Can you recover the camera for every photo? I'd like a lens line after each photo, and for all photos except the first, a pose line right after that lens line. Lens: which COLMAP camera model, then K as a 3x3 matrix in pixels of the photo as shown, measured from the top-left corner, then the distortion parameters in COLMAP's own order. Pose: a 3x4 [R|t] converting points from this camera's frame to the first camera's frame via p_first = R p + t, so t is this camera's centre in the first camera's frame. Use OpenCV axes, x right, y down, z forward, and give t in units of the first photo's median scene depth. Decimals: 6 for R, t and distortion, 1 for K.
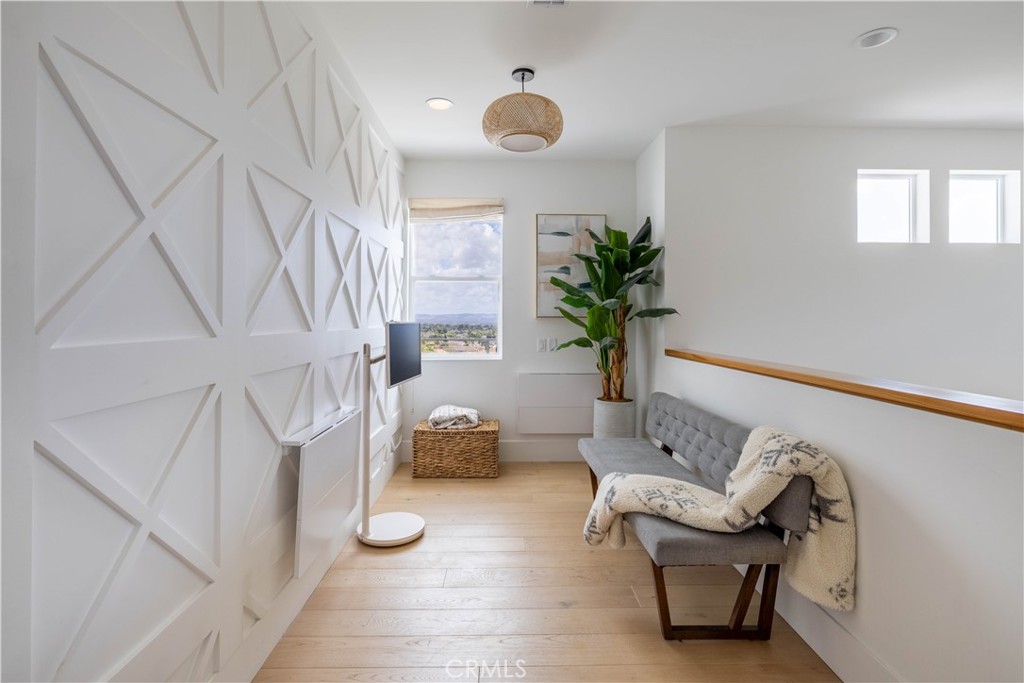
lens RADIAL K [[494.5, 0, 509.6], [0, 494.5, 314.4], [0, 0, 1]] dist [-0.003227, -0.000454]
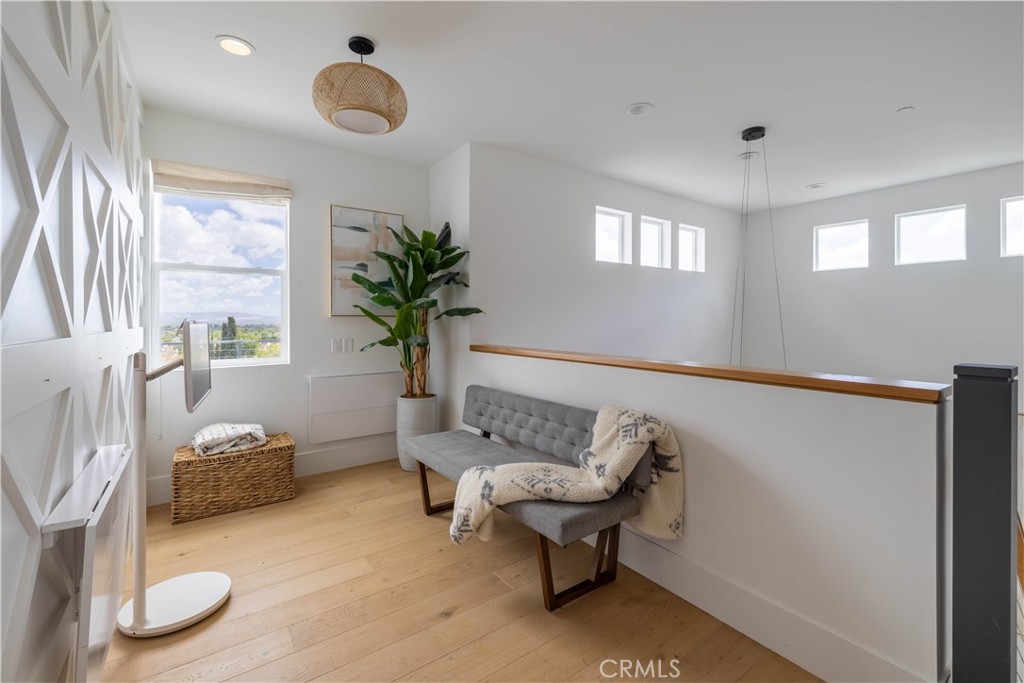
lens RADIAL K [[444.4, 0, 516.4], [0, 444.4, 319.7], [0, 0, 1]] dist [0.001472, -0.000171]
pose [[0.814862, -0.003647, 0.579643, -0.176167], [-0.003520, 0.999931, 0.011240, 0.002464], [-0.579644, -0.011199, 0.814793, 0.142509]]
